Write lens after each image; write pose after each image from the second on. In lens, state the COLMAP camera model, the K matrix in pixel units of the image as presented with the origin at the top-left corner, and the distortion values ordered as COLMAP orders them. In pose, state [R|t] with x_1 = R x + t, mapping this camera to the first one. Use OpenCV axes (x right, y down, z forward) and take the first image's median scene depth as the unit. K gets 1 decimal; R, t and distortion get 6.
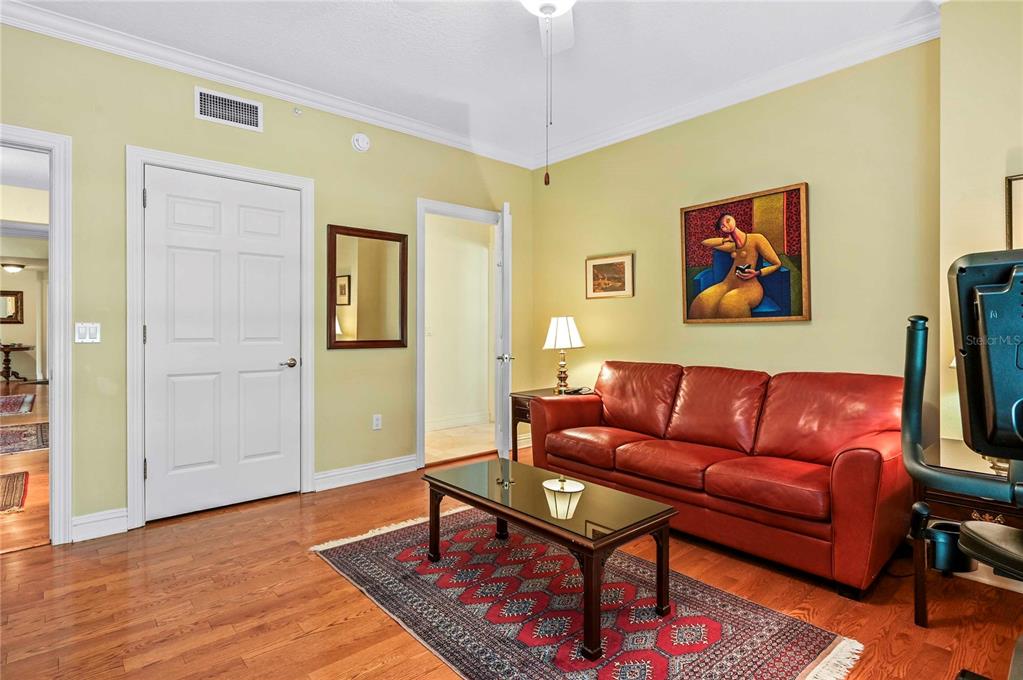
lens RADIAL K [[530.7, 0, 513.7], [0, 530.7, 329.1], [0, 0, 1]] dist [0.003057, 0.000437]
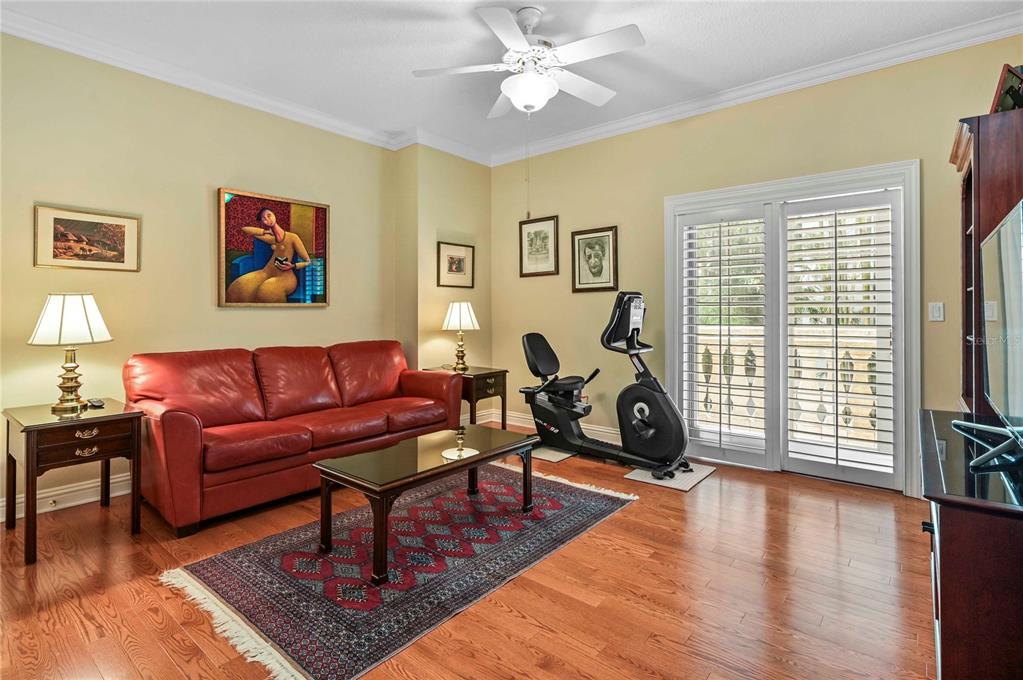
lens RADIAL K [[499.1, 0, 512.0], [0, 499.1, 309.5], [0, 0, 1]] dist [-0.000011, 0.000150]
pose [[-0.163102, 0.006755, 0.986586, -0.713221], [0.003168, 0.999975, -0.006323, 0.001437], [-0.986604, 0.002094, -0.163120, 0.671543]]
